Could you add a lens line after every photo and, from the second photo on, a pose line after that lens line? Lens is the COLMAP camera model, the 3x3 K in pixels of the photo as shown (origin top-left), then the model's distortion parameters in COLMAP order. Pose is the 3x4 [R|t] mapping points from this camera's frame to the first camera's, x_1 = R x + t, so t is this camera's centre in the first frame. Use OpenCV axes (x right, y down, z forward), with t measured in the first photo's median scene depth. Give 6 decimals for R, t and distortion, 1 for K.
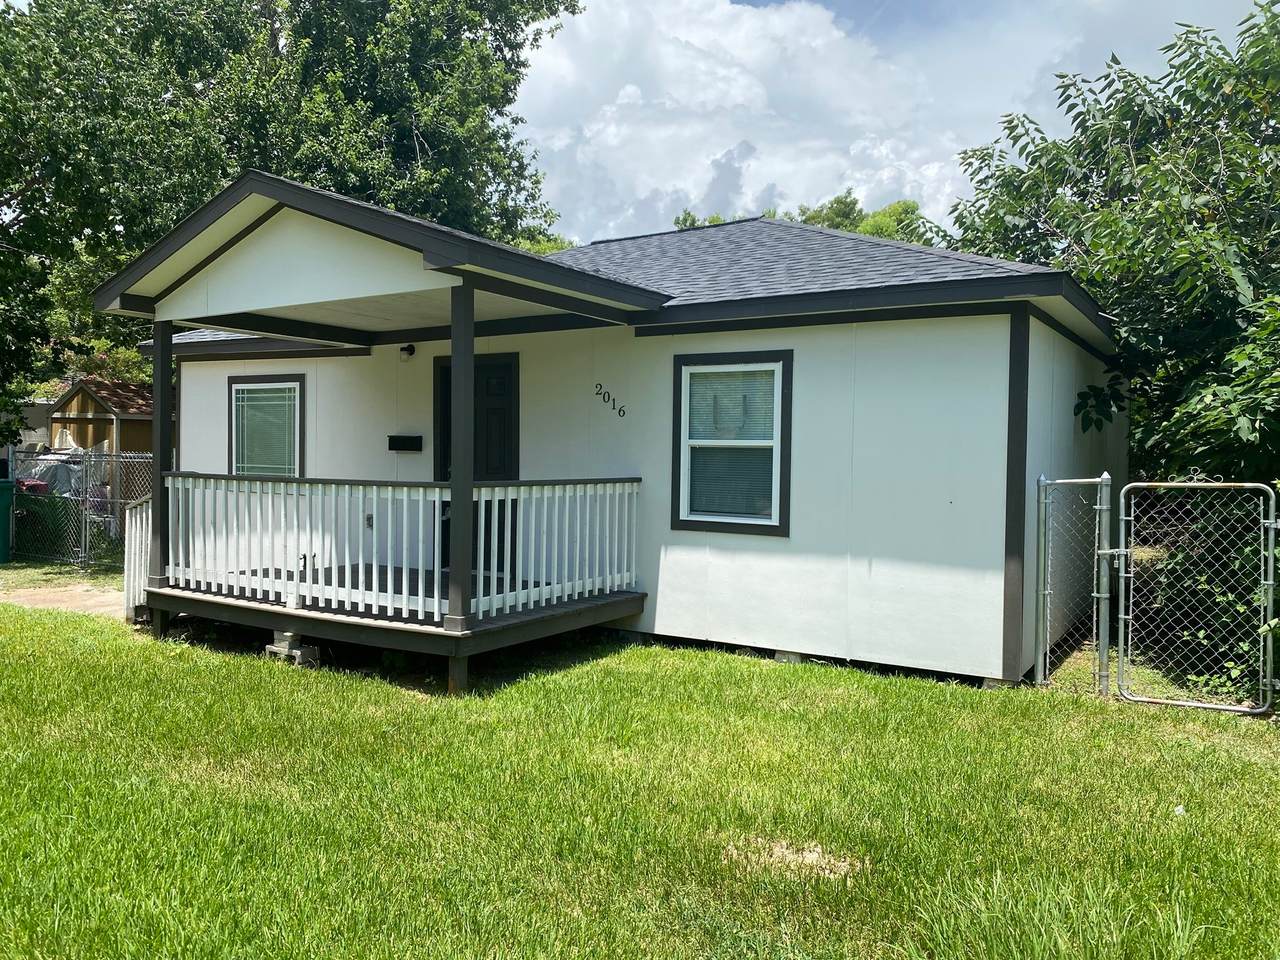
lens RADIAL K [[960.9, 0, 615.0], [0, 960.9, 475.5], [0, 0, 1]] dist [0.089709, -0.192429]
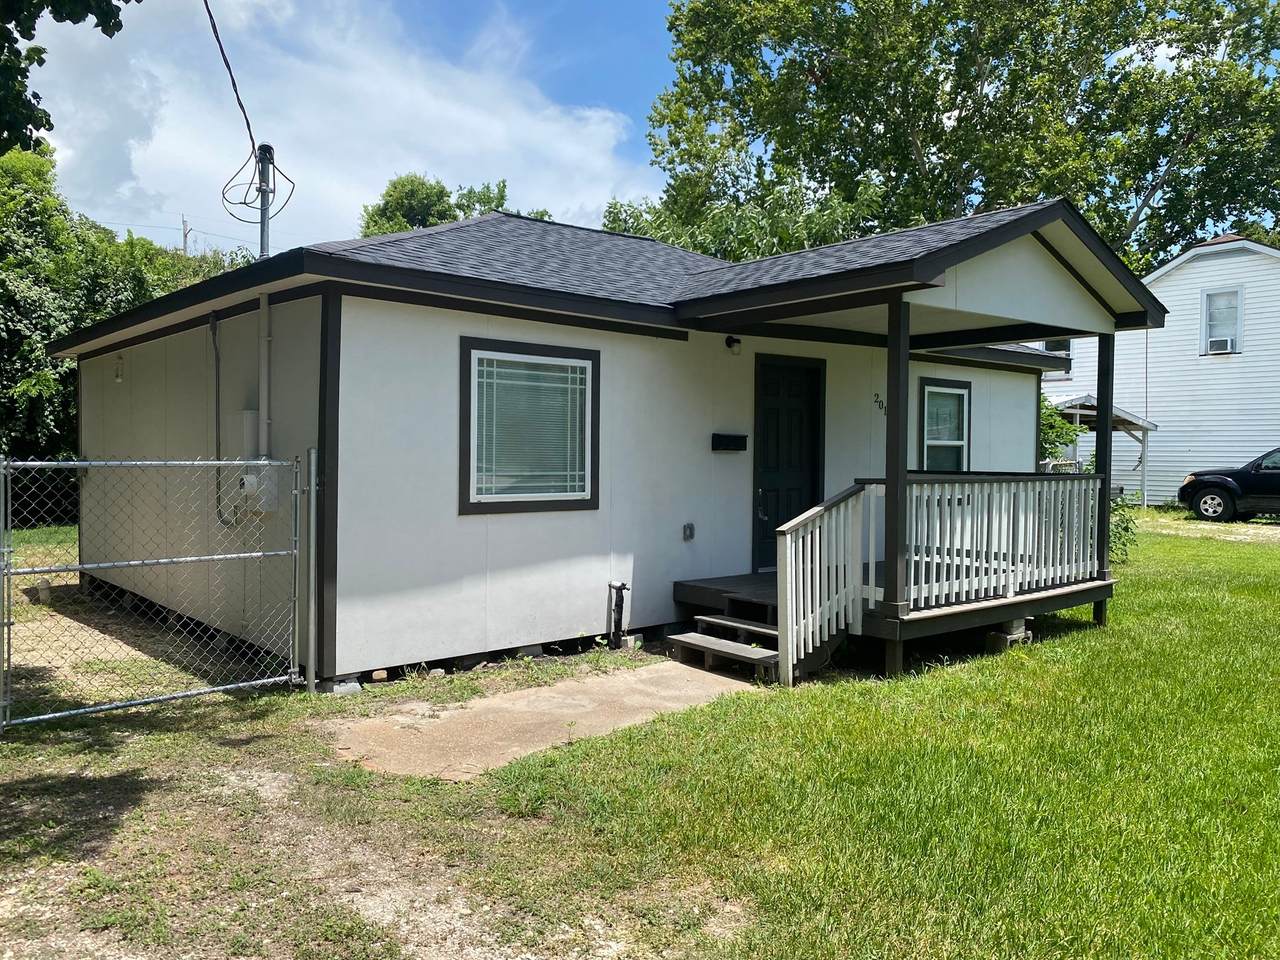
lens RADIAL K [[960.9, 0, 615.0], [0, 960.9, 475.5], [0, 0, 1]] dist [0.089709, -0.192429]
pose [[0.302717, -0.037264, 0.952352, -1.453429], [0.021490, 0.999248, 0.032269, -0.042882], [-0.952838, 0.010698, 0.303291, 1.057383]]
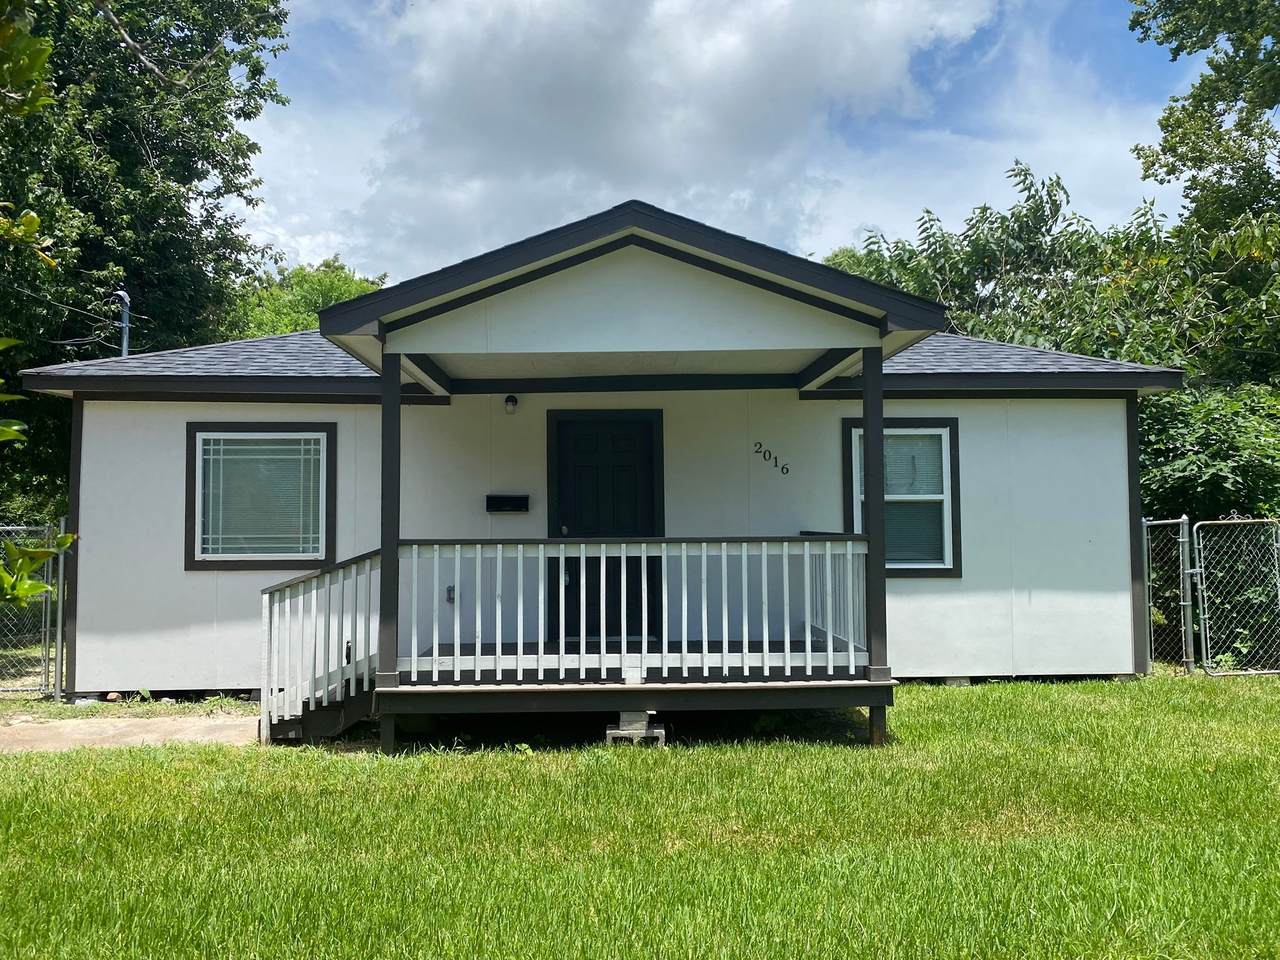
lens RADIAL K [[960.9, 0, 615.0], [0, 960.9, 475.5], [0, 0, 1]] dist [0.089709, -0.192429]
pose [[0.828853, 0.008802, 0.559397, -0.816199], [0.033565, 0.997293, -0.065426, 0.003499], [-0.558459, 0.073005, 0.826314, 0.255286]]
